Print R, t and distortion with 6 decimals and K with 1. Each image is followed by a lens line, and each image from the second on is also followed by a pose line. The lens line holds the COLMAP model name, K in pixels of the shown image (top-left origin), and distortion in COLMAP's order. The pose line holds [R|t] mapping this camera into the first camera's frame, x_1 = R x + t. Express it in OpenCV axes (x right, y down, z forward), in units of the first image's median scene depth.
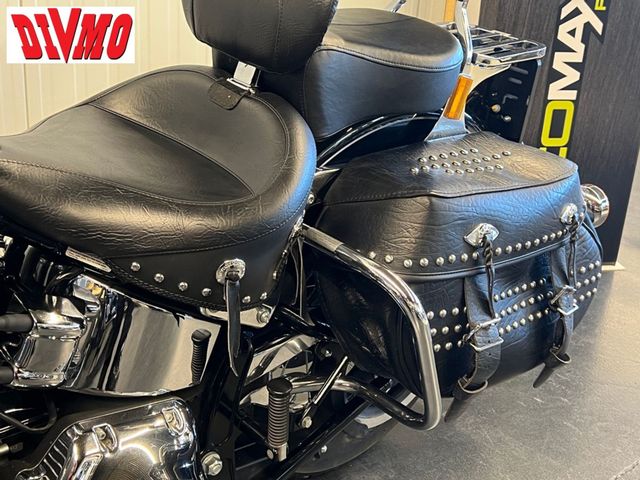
lens RADIAL K [[889.2, 0, 320.5], [0, 889.2, 240.2], [0, 0, 1]] dist [0.111056, 0.000000]
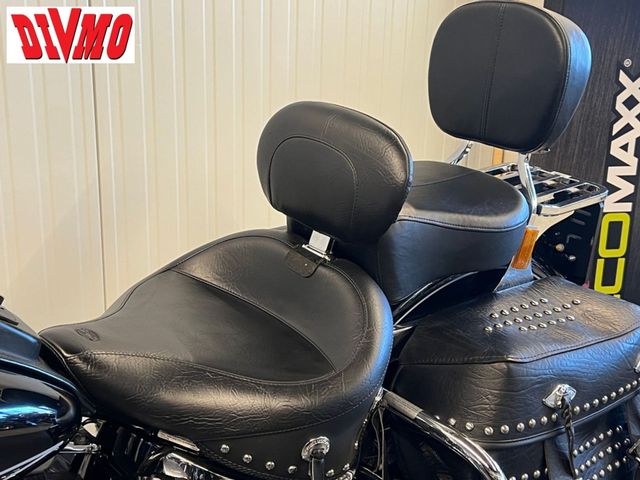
lens RADIAL K [[889.2, 0, 320.0], [0, 889.2, 242.4], [0, 0, 1]] dist [0.111056, 0.000000]
pose [[0.998657, -0.025582, -0.045062, -0.038539], [0.022232, 0.997059, -0.073343, -0.109810], [0.046806, 0.072242, 0.996288, -0.034000]]
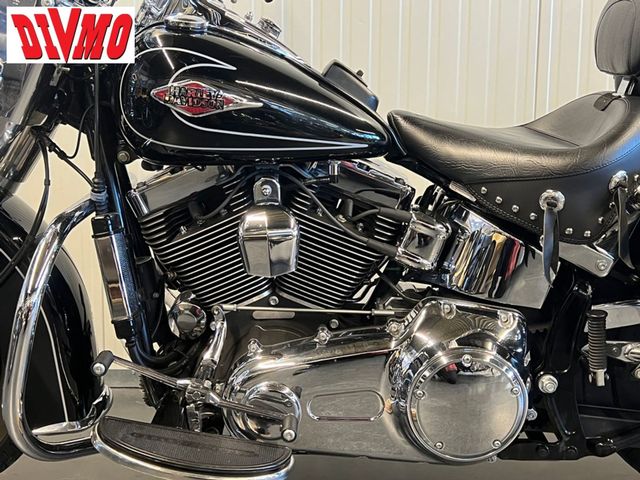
lens RADIAL K [[889.2, 0, 327.8], [0, 889.2, 240.7], [0, 0, 1]] dist [0.111056, 0.000000]
pose [[0.738340, 0.035951, -0.673470, 0.485720], [-0.217182, 0.958060, -0.186959, 0.362684], [0.638503, 0.284305, 0.715182, -0.133769]]
